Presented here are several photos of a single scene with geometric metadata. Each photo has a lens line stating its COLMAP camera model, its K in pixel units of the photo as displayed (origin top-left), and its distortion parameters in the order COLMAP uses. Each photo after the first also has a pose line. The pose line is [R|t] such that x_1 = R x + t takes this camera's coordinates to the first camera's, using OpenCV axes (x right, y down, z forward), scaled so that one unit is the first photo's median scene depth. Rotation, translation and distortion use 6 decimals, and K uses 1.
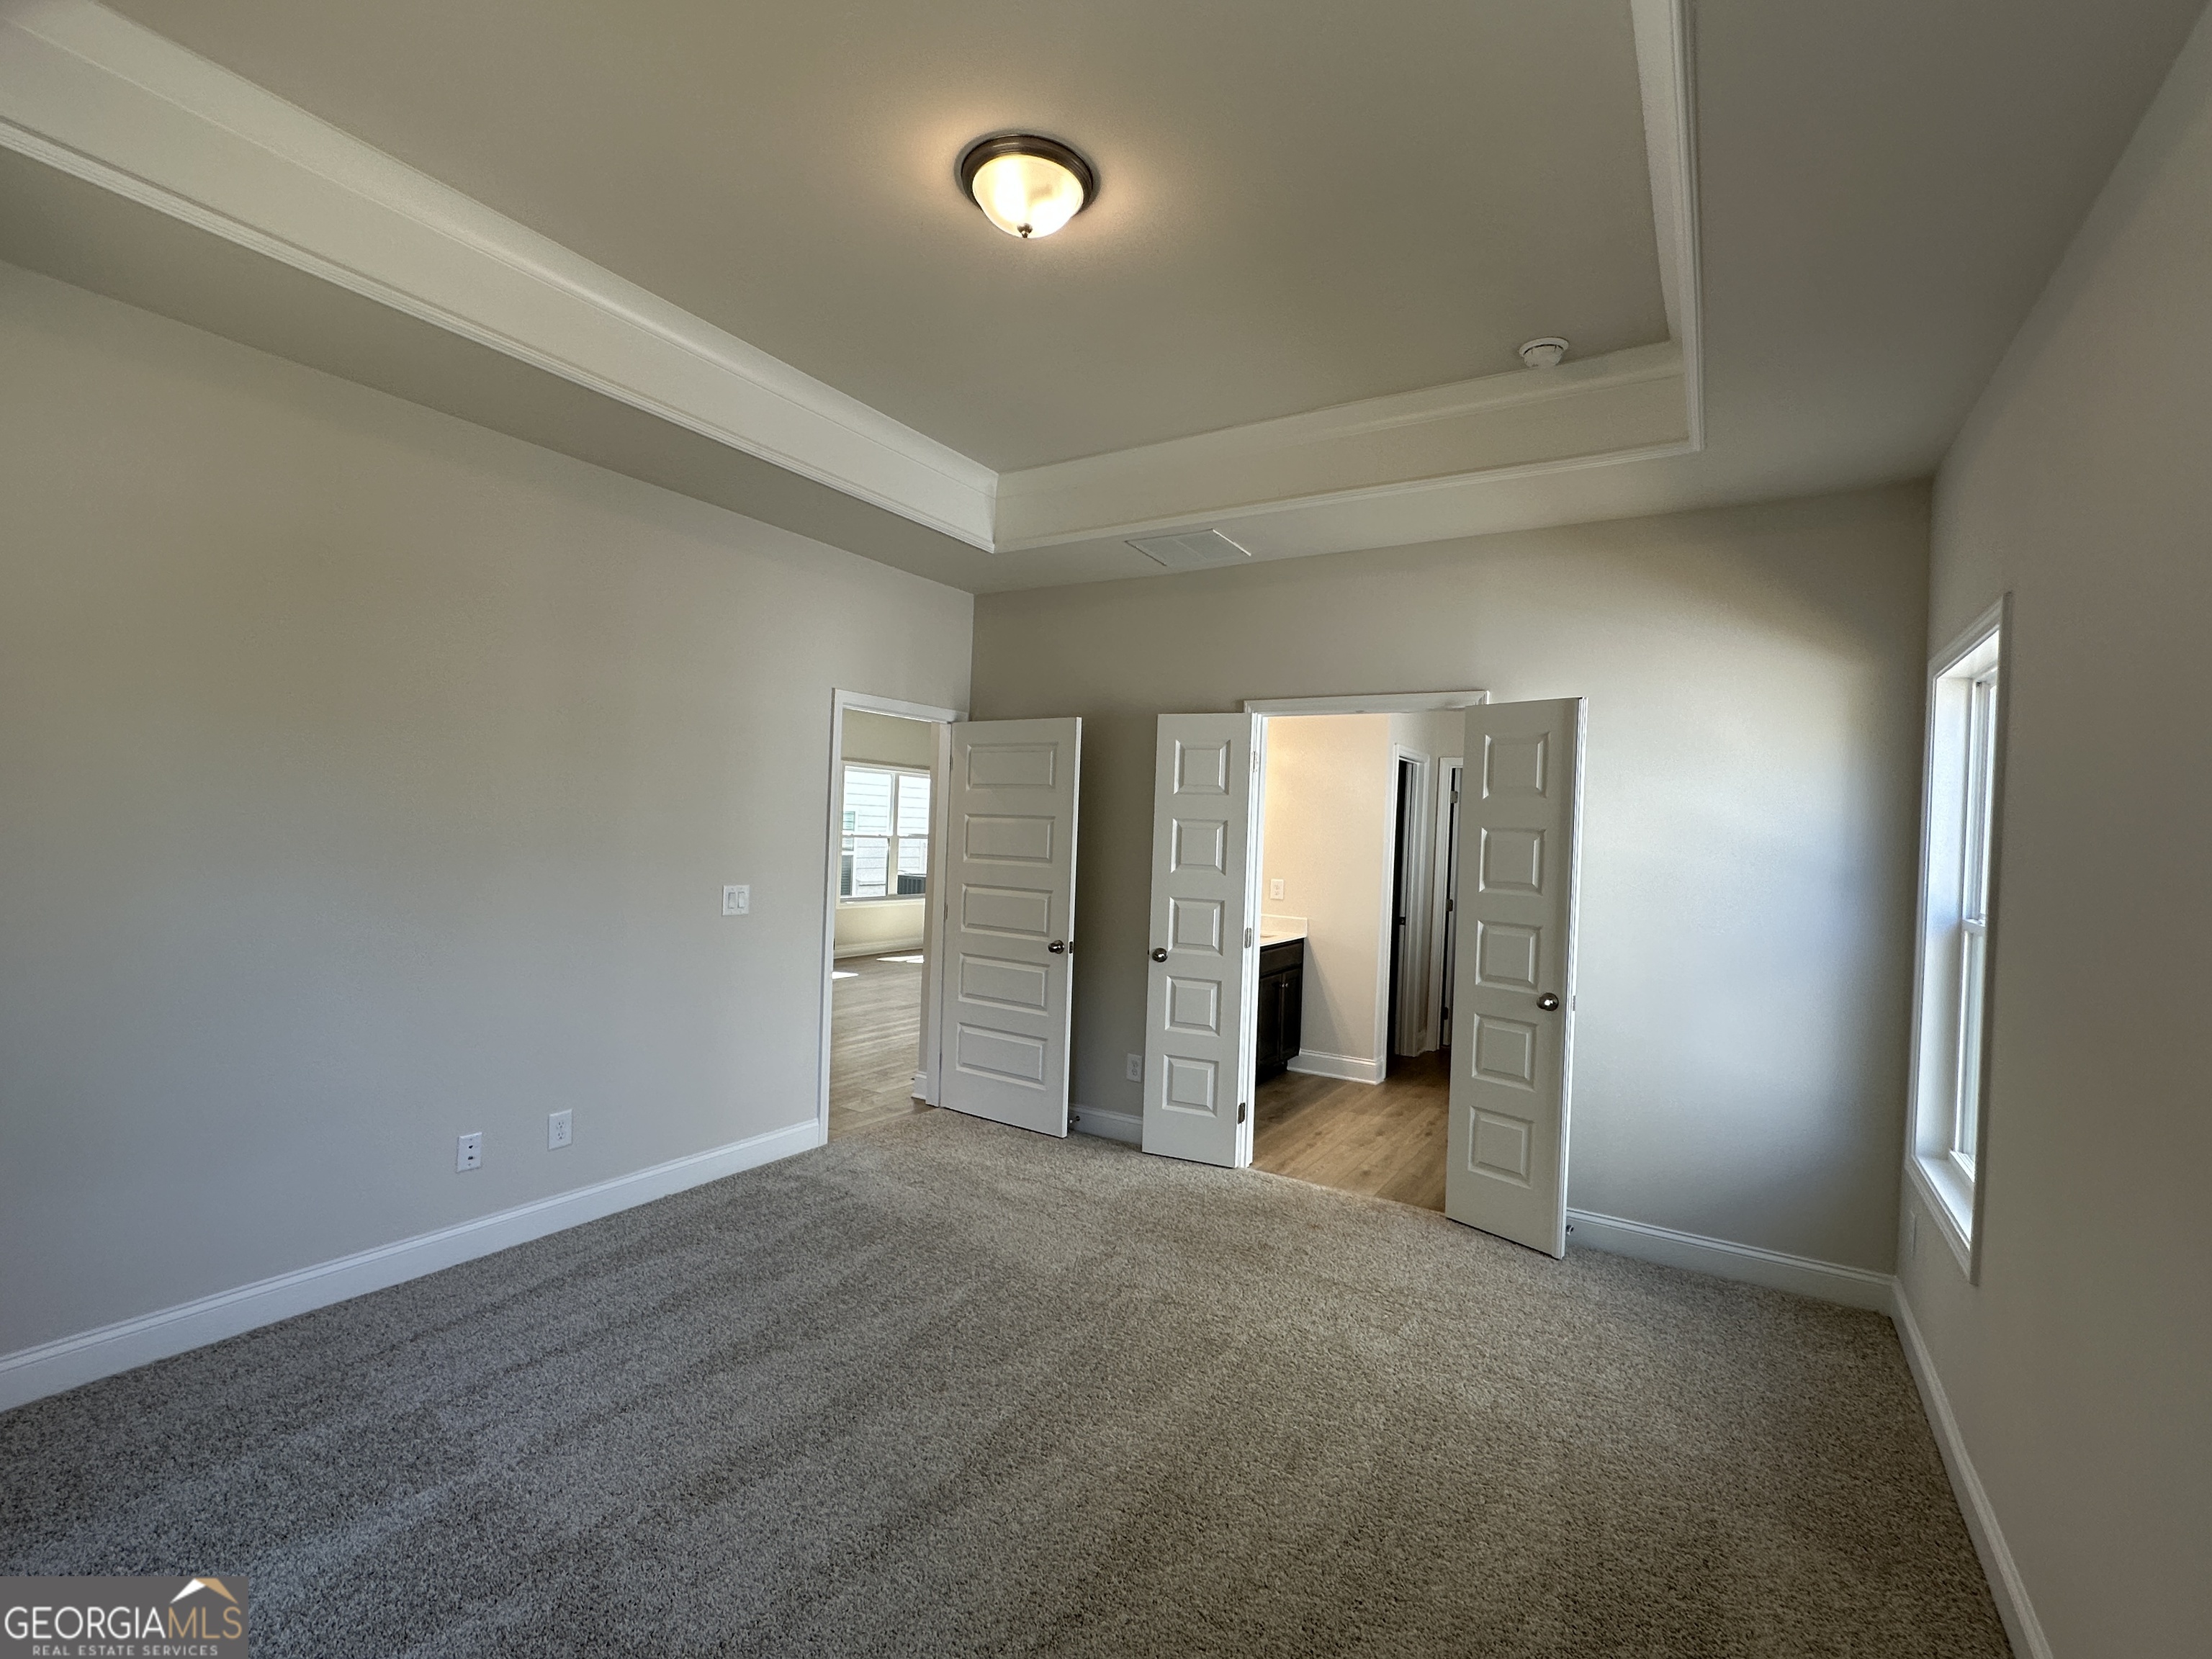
lens RADIAL K [[1000.2, 0, 1102.1], [0, 1000.2, 834.3], [0, 0, 1]] dist [0.000042, -0.000412]
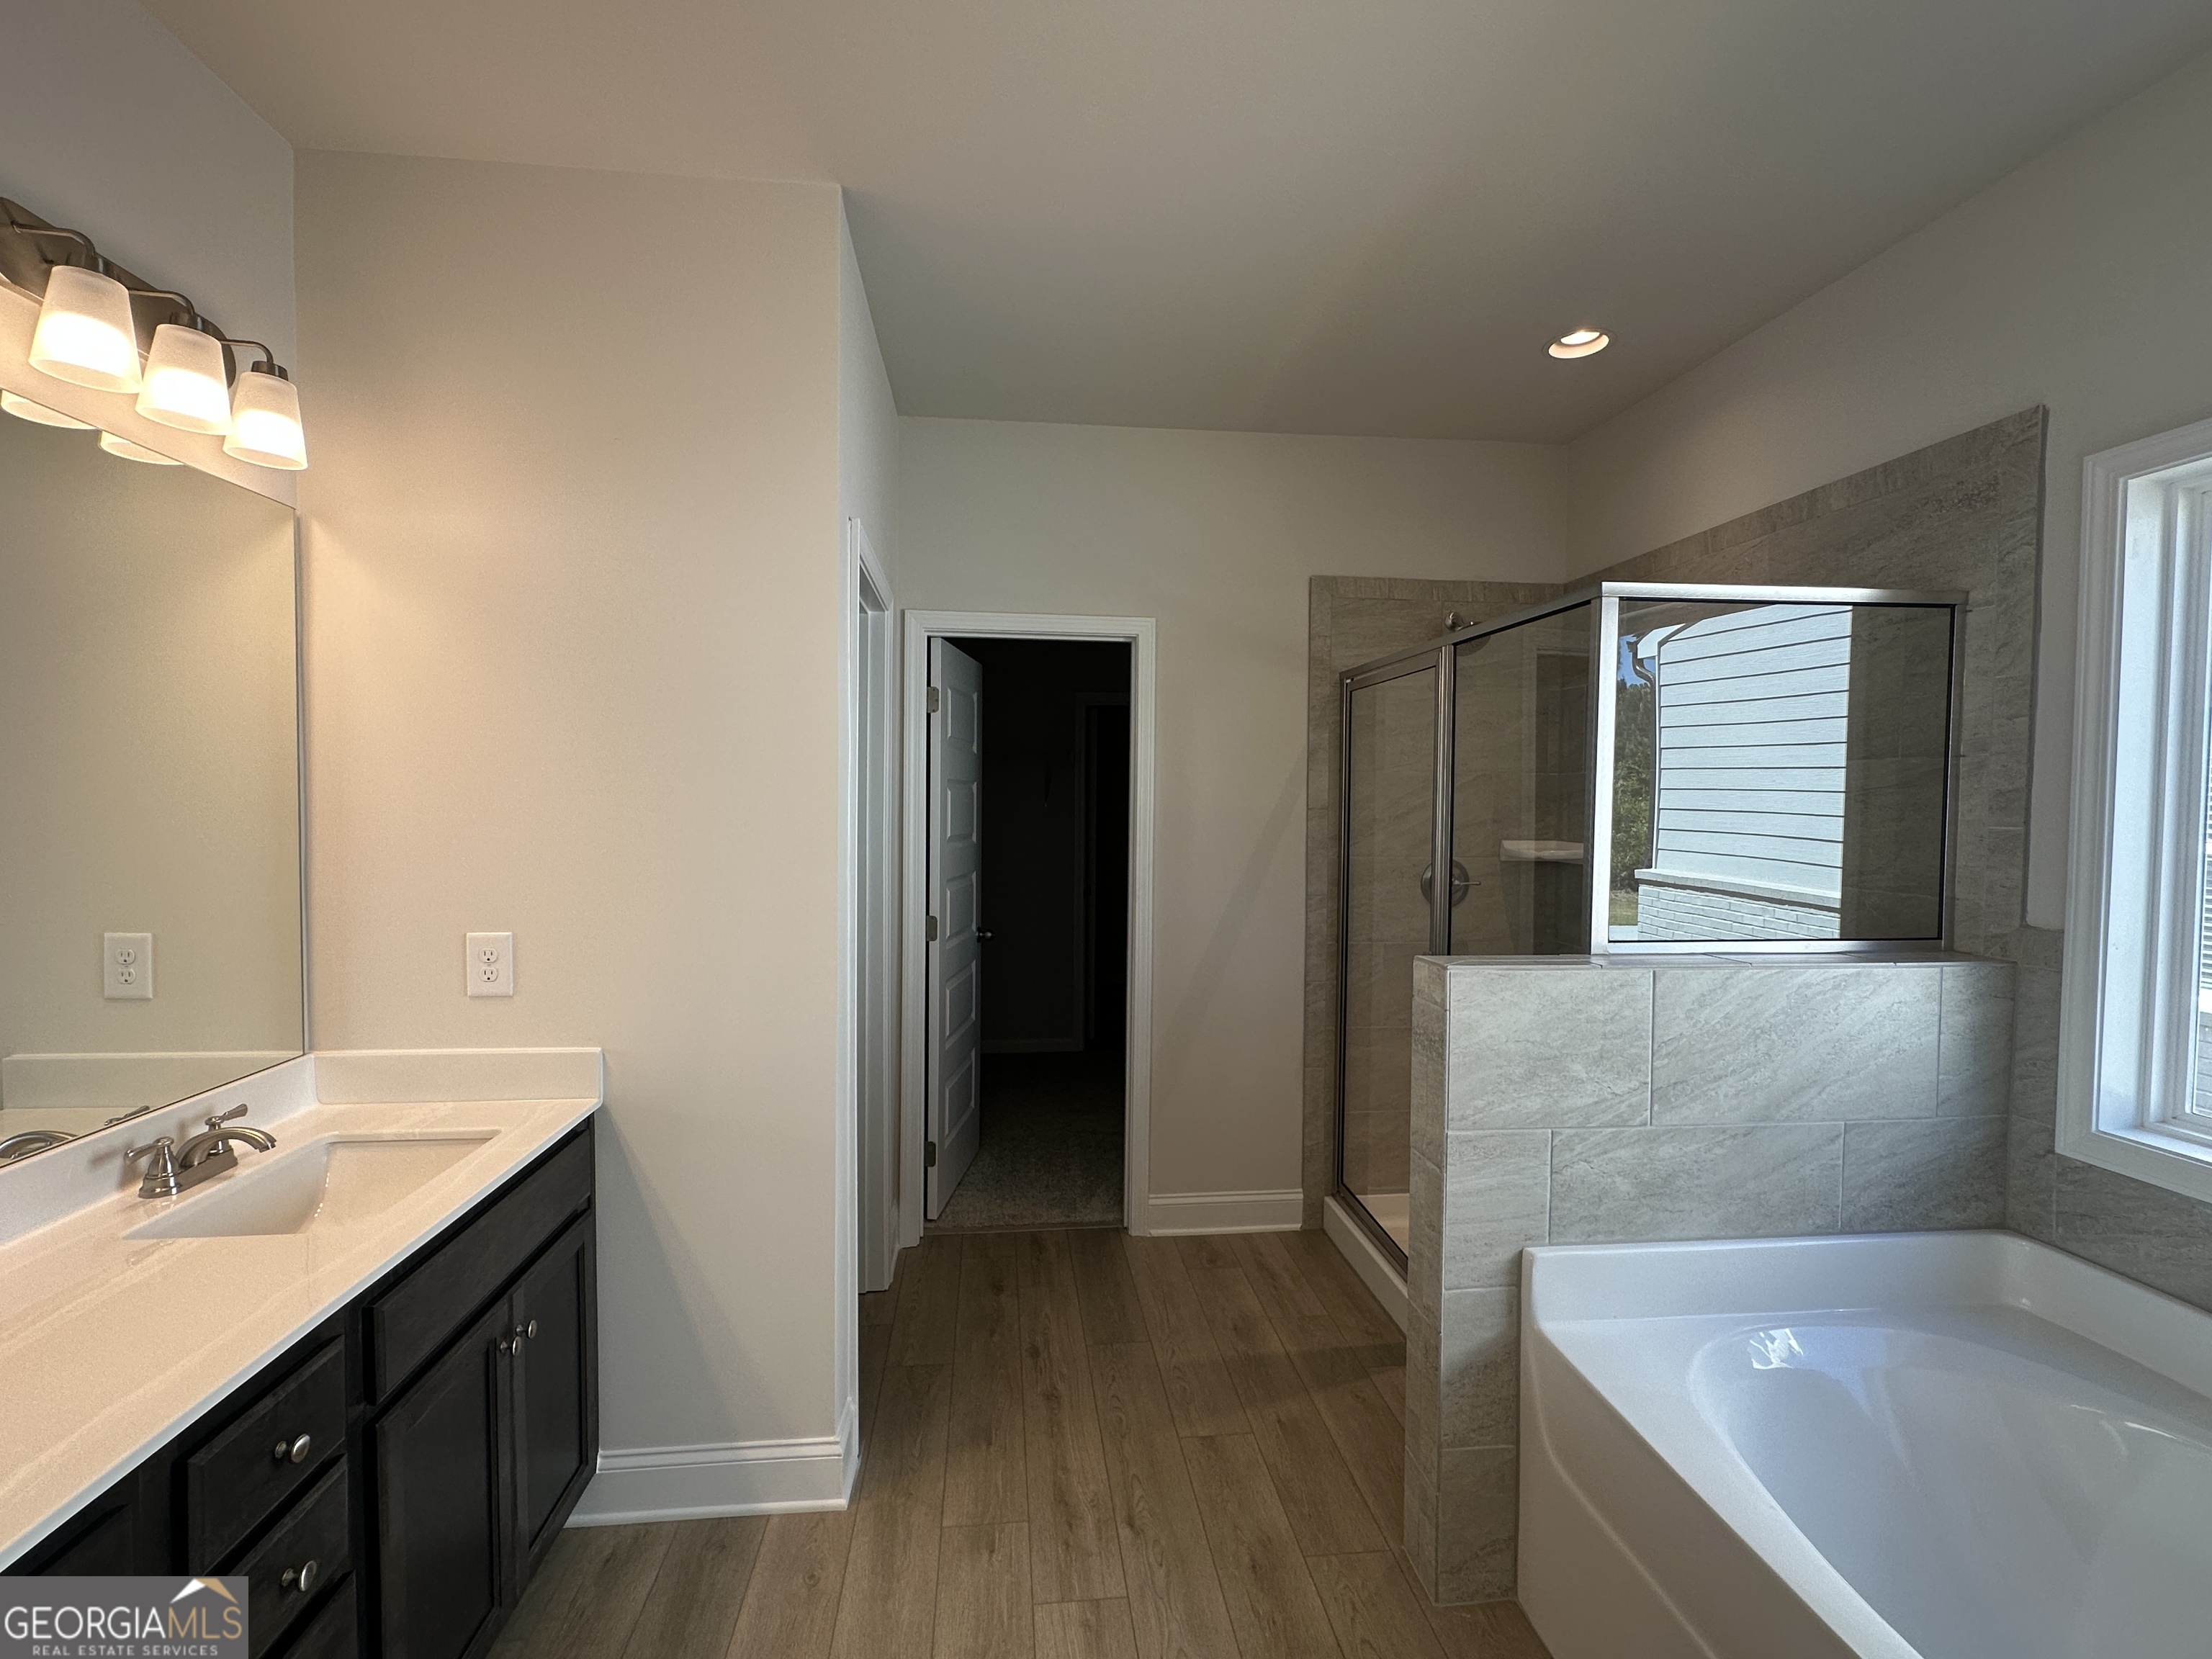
lens RADIAL K [[1000.2, 0, 1102.4], [0, 1000.2, 836.4], [0, 0, 1]] dist [0.000042, -0.000412]
pose [[0.794892, -0.047614, 0.604879, 0.147145], [0.024712, 0.998630, 0.046133, 0.009800], [-0.606247, -0.021722, 0.794980, 0.678431]]
